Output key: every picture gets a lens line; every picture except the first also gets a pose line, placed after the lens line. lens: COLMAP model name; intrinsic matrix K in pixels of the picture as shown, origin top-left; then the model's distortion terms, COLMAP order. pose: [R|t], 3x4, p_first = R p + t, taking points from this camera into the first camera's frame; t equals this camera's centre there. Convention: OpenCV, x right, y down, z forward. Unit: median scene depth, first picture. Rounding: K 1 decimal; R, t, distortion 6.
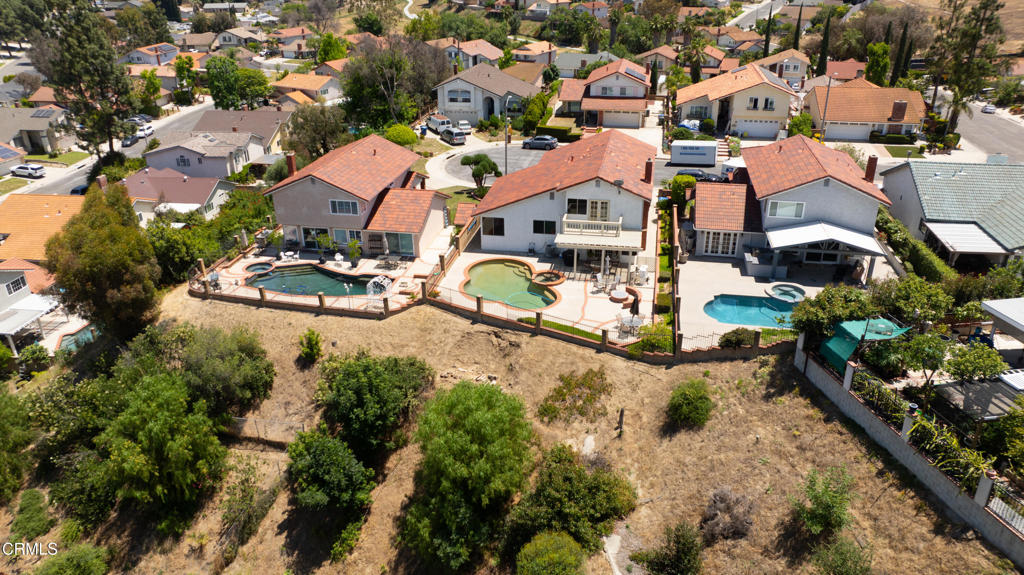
lens RADIAL K [[702.4, 0, 511.1], [0, 702.4, 307.9], [0, 0, 1]] dist [-0.001443, 0.000715]
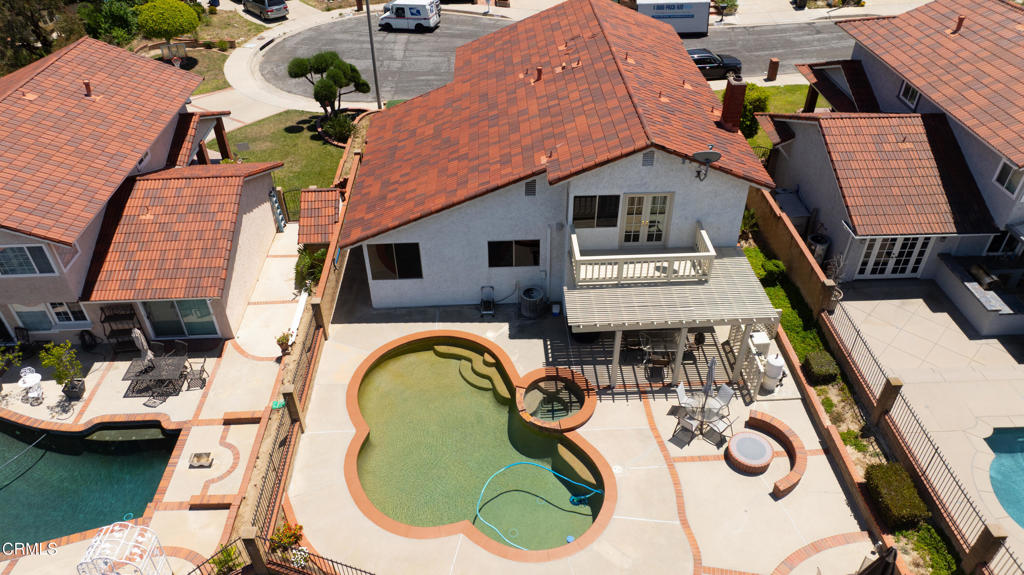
lens RADIAL K [[720.5, 0, 512.0], [0, 720.5, 287.5], [0, 0, 1]] dist [-0.051292, 0.059798]
pose [[0.973013, -0.141417, 0.182339, -0.038735], [0.105473, 0.975385, 0.193649, -0.180856], [-0.205236, -0.169192, 0.963977, 0.560574]]
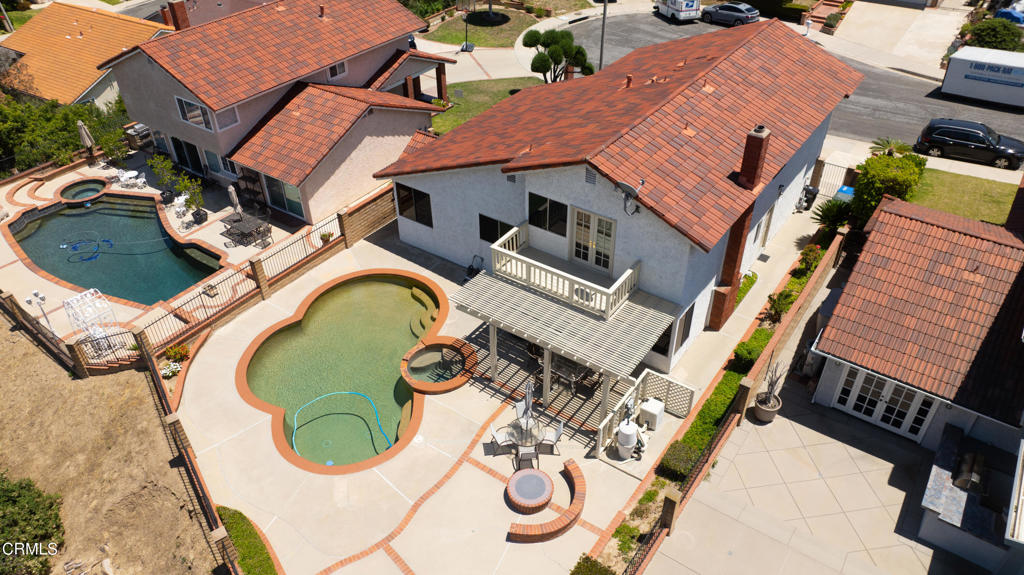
lens RADIAL K [[720.5, 0, 512.0], [0, 720.5, 287.5], [0, 0, 1]] dist [-0.051292, 0.059798]
pose [[0.911756, 0.247678, -0.327654, 0.217452], [-0.182218, 0.958844, 0.217749, -0.184407], [0.368100, -0.138830, 0.919363, 0.563077]]
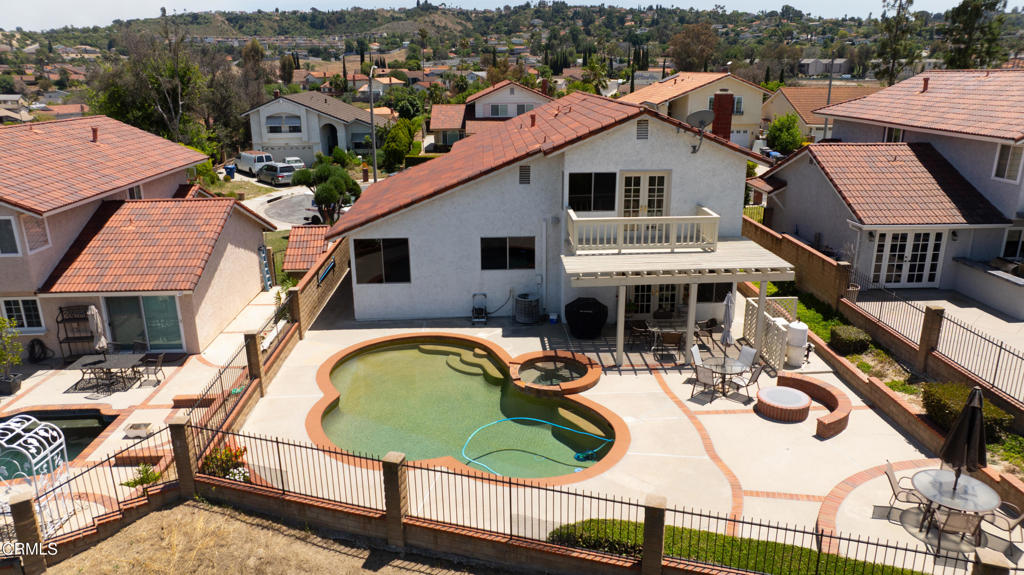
lens RADIAL K [[720.5, 0, 512.0], [0, 720.5, 287.5], [0, 0, 1]] dist [-0.051292, 0.059798]
pose [[0.972079, -0.067343, 0.224785, -0.047638], [0.104730, 0.981743, -0.158786, -0.026573], [-0.209988, 0.177894, 0.961384, 0.589526]]
